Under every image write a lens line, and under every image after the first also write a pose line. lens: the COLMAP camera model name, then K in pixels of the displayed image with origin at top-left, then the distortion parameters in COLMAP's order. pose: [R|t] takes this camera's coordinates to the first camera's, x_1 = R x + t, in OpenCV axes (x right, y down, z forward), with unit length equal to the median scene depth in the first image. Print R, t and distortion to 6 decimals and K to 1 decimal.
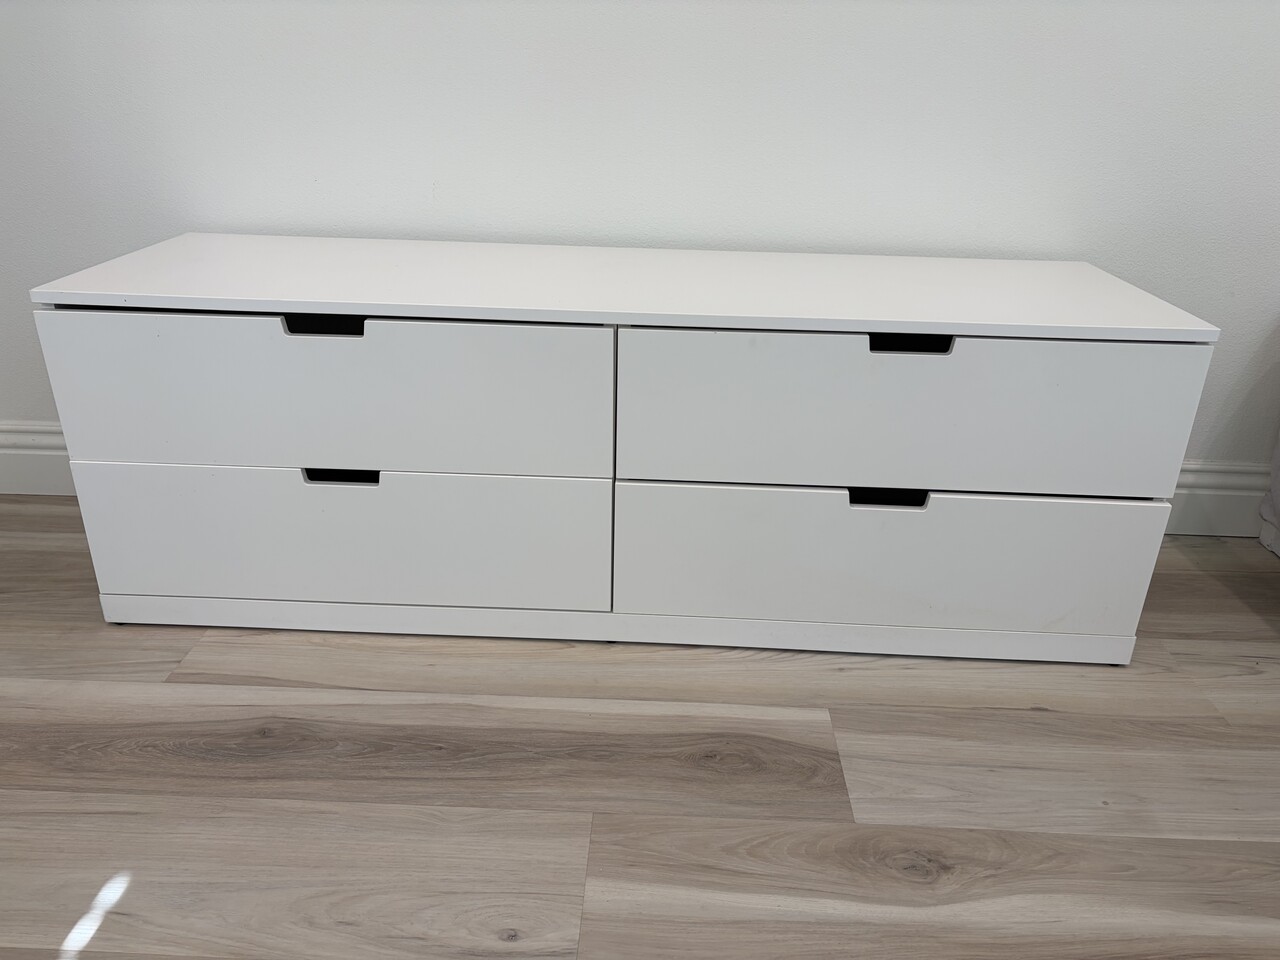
lens RADIAL K [[966.5, 0, 640.9], [0, 966.5, 487.1], [0, 0, 1]] dist [0.045541, -0.049891]
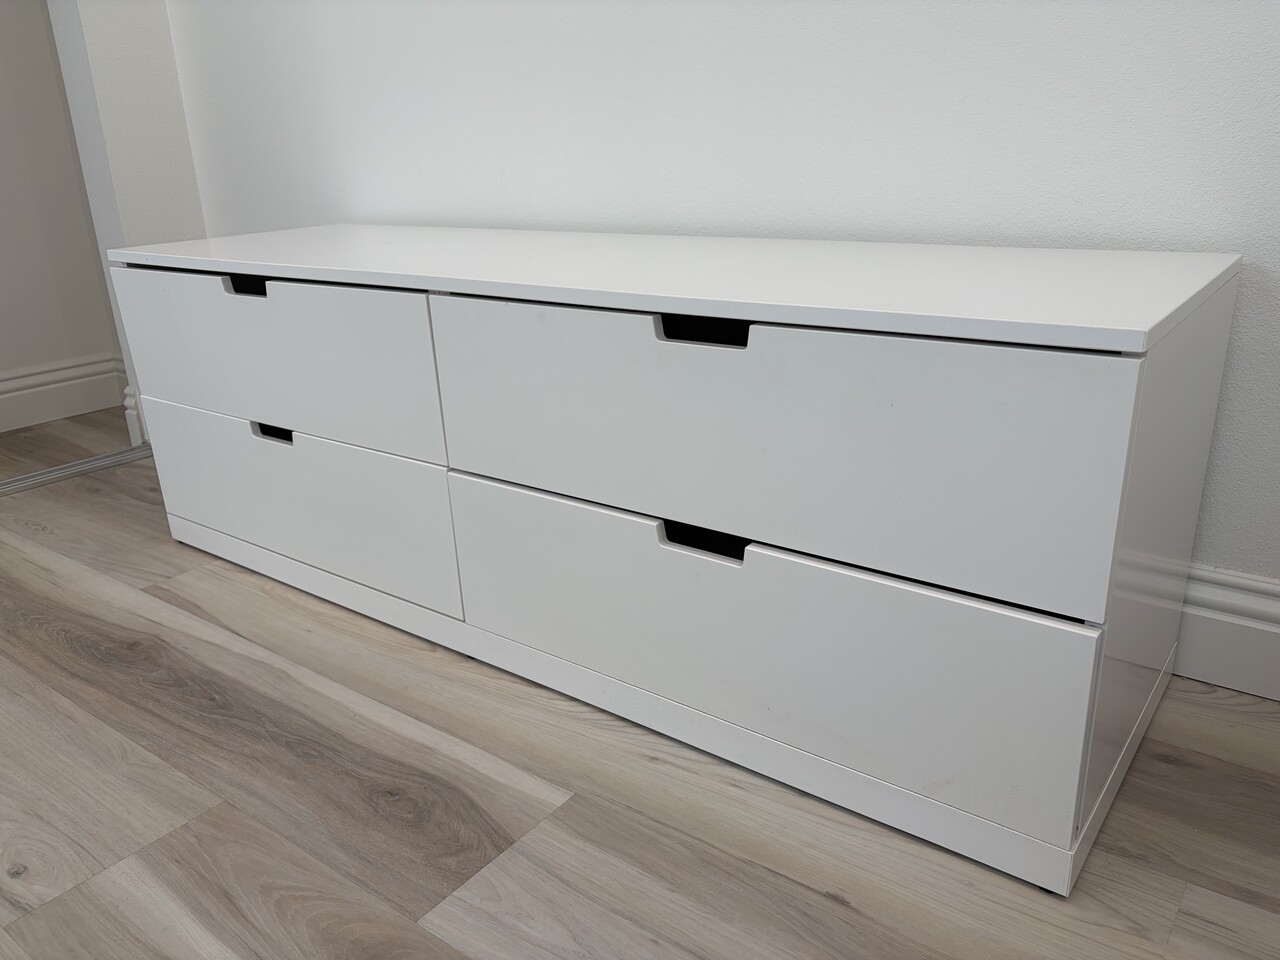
lens RADIAL K [[966.5, 0, 639.2], [0, 966.5, 487.9], [0, 0, 1]] dist [0.045541, -0.049891]
pose [[0.818092, 0.143683, -0.556848, 0.683744], [-0.178472, 0.983910, -0.008323, -0.015667], [0.546693, 0.106191, 0.830572, 0.387692]]
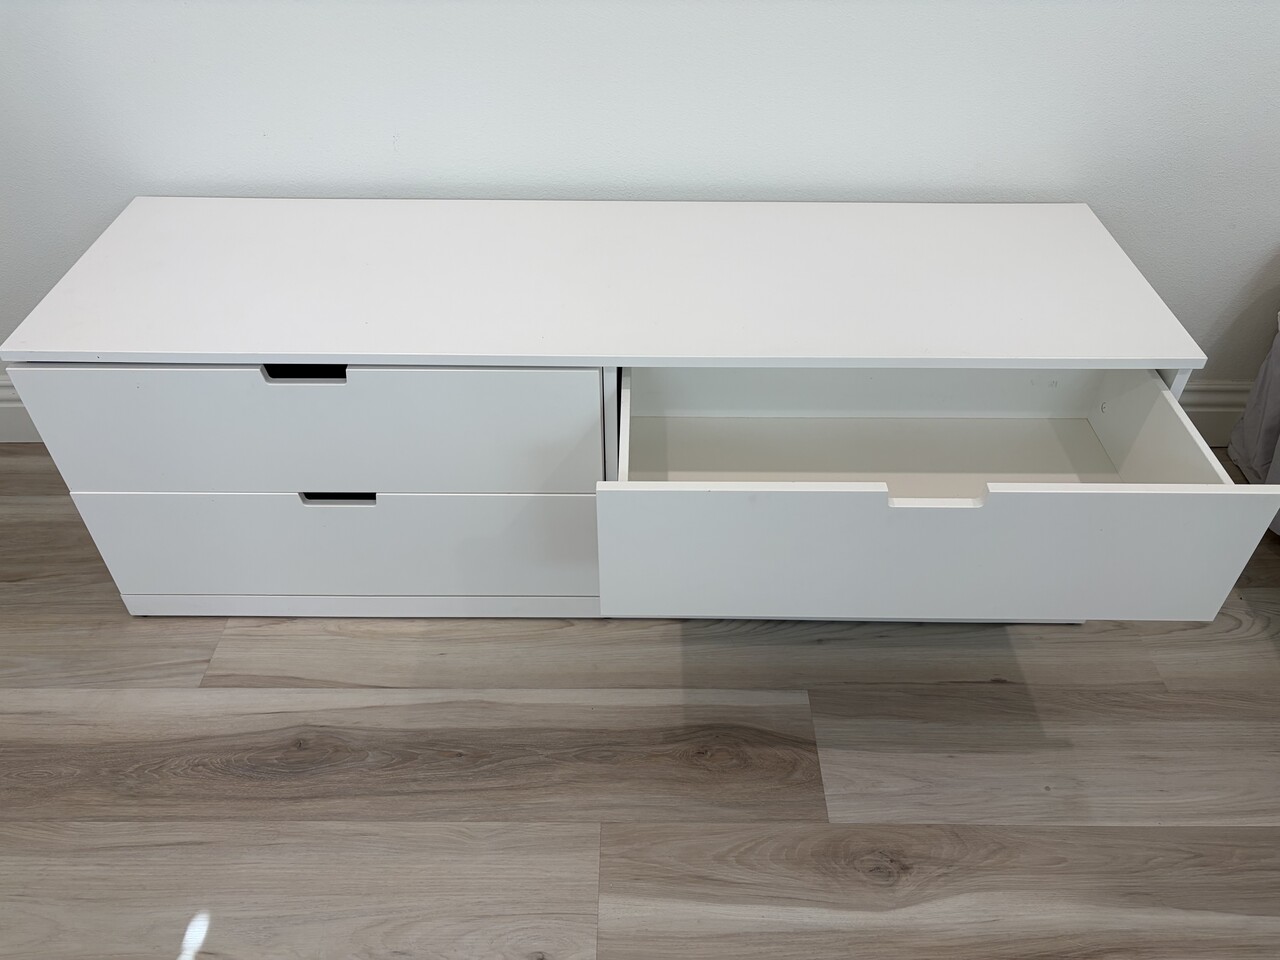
lens RADIAL K [[966.5, 0, 635.2], [0, 966.5, 487.0], [0, 0, 1]] dist [0.045541, -0.049891]
pose [[0.999306, -0.036431, 0.007781, -0.003222], [0.032559, 0.955626, 0.292778, -0.348370], [-0.018102, -0.292322, 0.956149, 0.018787]]
